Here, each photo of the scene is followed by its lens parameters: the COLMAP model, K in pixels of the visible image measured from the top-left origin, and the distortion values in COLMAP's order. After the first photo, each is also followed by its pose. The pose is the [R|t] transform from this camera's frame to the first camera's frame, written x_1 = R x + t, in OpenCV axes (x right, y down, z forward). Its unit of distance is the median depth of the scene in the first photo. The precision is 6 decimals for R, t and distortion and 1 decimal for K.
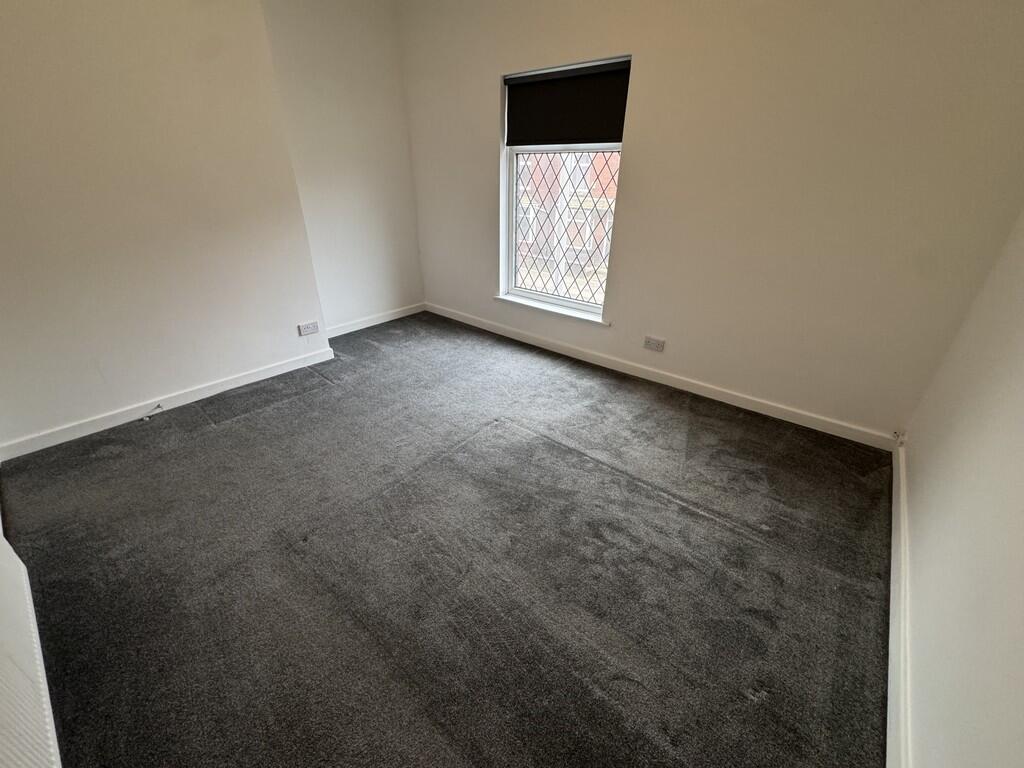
lens RADIAL K [[407.3, 0, 511.4], [0, 407.3, 383.8], [0, 0, 1]] dist [-0.001061, -0.000534]
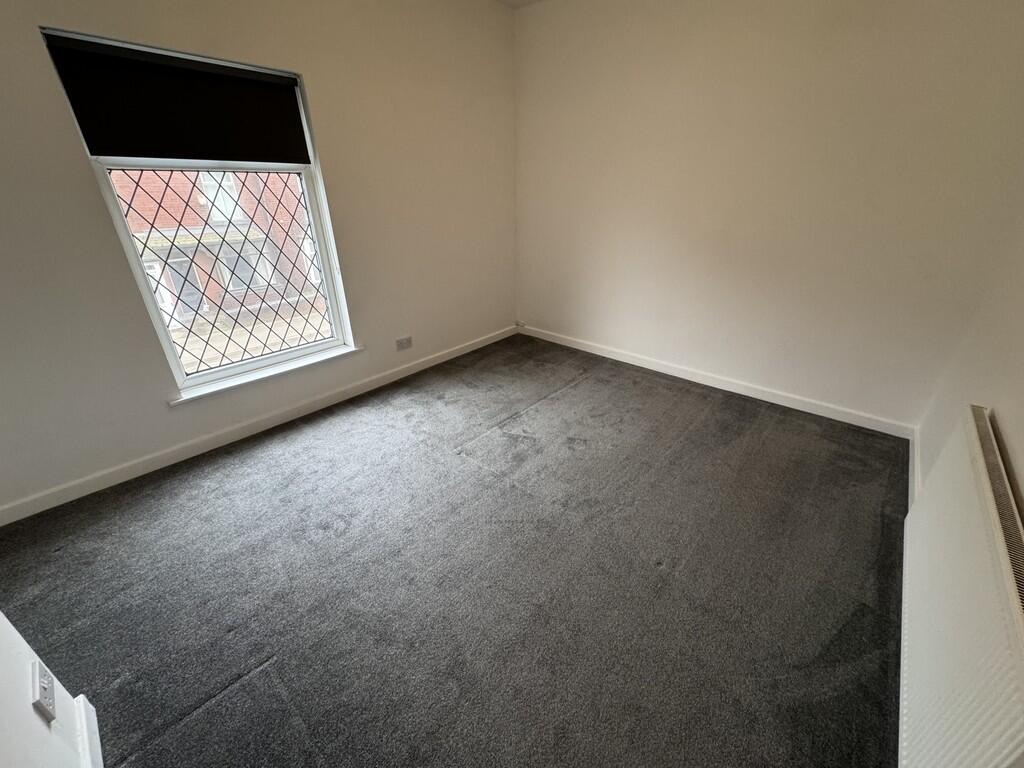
lens RADIAL K [[407.3, 0, 511.4], [0, 407.3, 383.8], [0, 0, 1]] dist [-0.001061, -0.000534]
pose [[0.034762, -0.438697, 0.897963, -0.746044], [0.467855, 0.801113, 0.373269, -0.308564], [-0.883121, 0.407141, 0.233095, 0.556361]]
